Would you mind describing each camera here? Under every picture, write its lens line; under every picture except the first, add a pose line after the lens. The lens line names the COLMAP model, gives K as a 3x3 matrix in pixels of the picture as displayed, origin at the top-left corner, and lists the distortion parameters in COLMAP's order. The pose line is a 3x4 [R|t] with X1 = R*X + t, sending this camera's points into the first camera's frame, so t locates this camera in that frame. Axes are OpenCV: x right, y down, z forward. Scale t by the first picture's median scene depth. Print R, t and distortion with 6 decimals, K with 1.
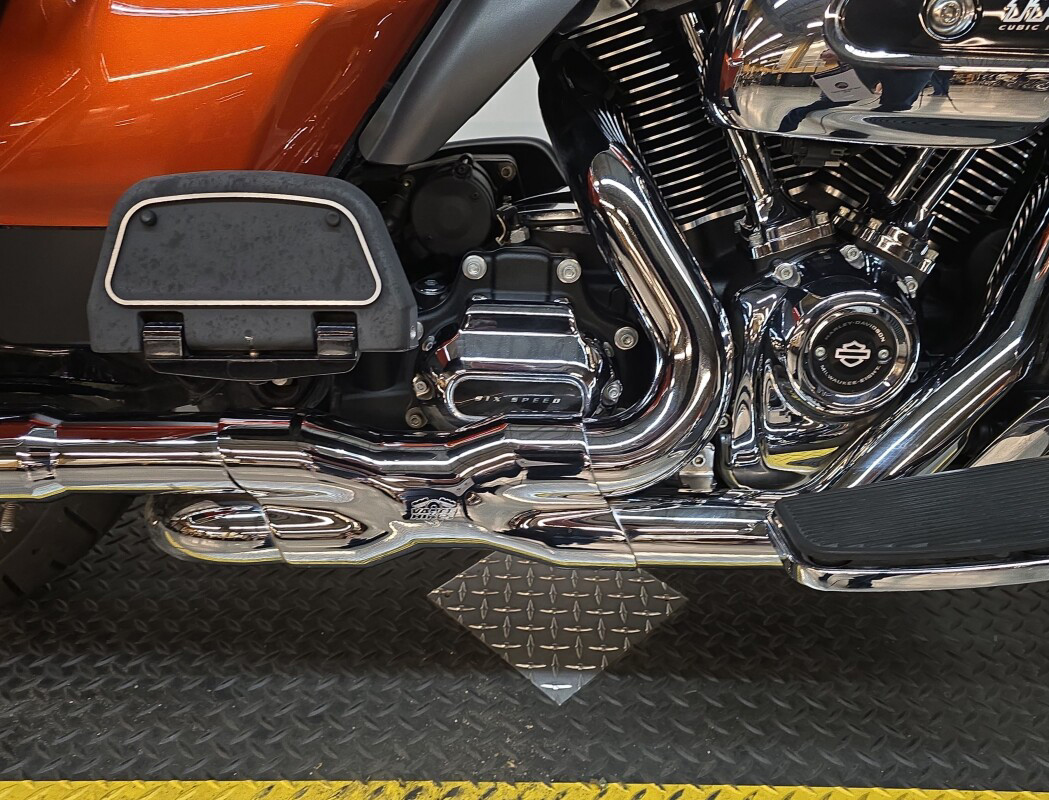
lens RADIAL K [[893.2, 0, 526.1], [0, 893.2, 399.8], [0, 0, 1]] dist [0.004073, 0.000003]
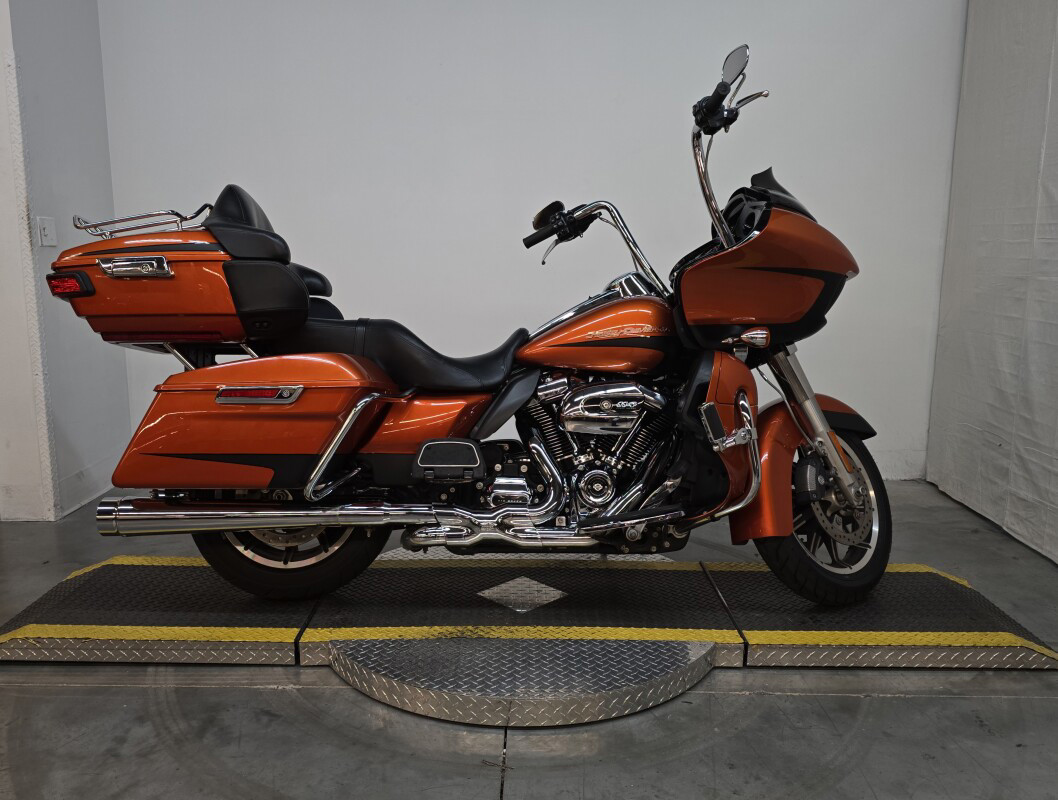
lens RADIAL K [[710.1, 0, 529.2], [0, 710.1, 400.8], [0, 0, 1]] dist [0.019424, 0.008199]
pose [[0.999827, -0.000303, 0.018608, 0.016114], [0.007269, 0.926823, -0.375429, 0.705968], [-0.017133, 0.375499, 0.926664, -1.840308]]
